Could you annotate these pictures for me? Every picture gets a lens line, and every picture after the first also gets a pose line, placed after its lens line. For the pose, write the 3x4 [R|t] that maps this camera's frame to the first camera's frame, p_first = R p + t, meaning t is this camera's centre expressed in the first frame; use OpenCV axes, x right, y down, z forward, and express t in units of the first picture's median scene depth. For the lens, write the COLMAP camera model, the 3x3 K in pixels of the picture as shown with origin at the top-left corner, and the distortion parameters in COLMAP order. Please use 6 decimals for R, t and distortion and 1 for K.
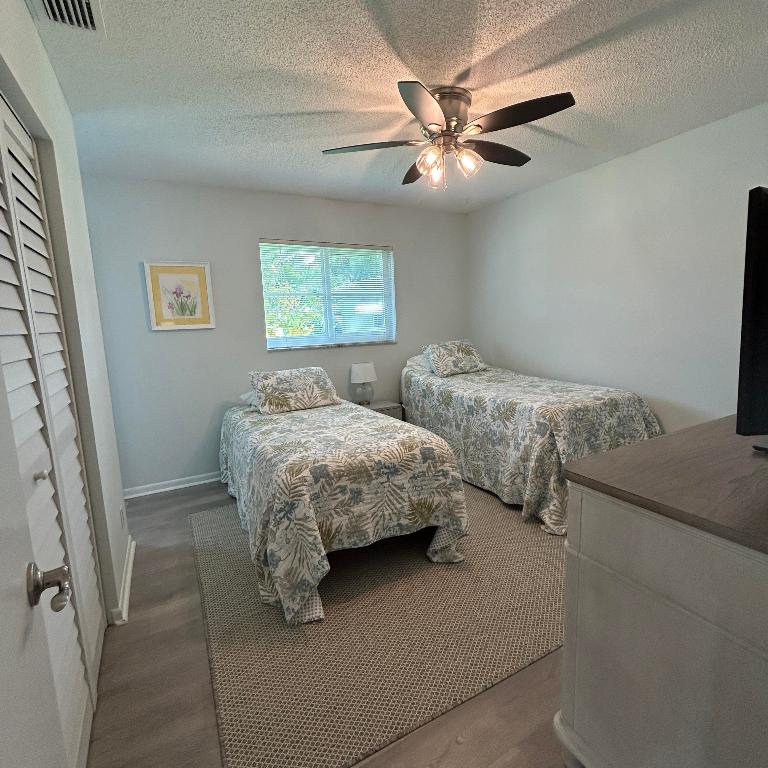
lens RADIAL K [[413.6, 0, 381.3], [0, 413.6, 386.2], [0, 0, 1]] dist [0.001383, 0.002878]
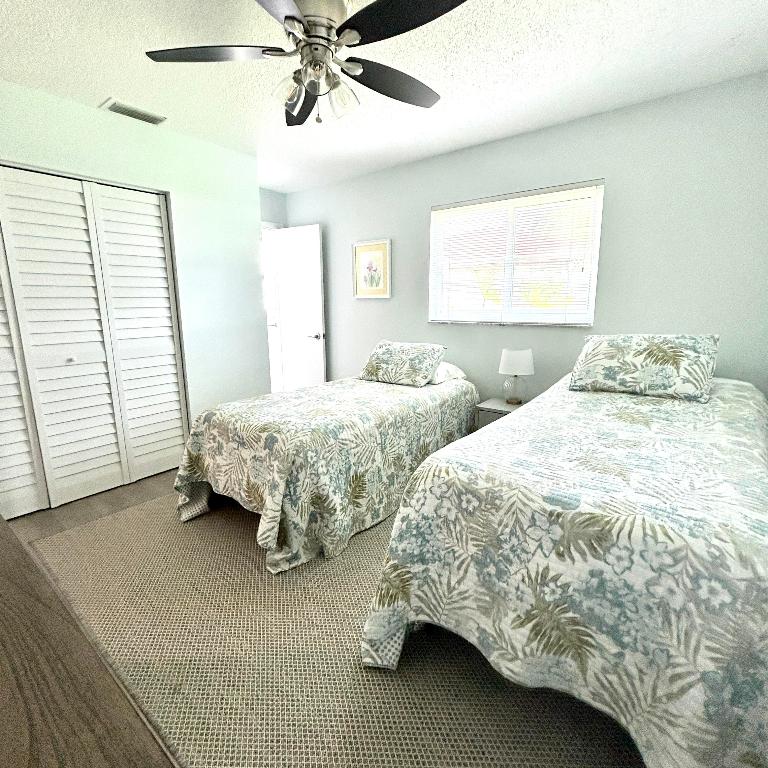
lens RADIAL K [[413.6, 0, 384.5], [0, 413.6, 379.0], [0, 0, 1]] dist [0.001383, 0.002878]
pose [[0.387600, 0.204819, -0.898786, 1.043493], [-0.148625, 0.976133, 0.158351, -0.163074], [0.909768, 0.072205, 0.408790, 0.873744]]
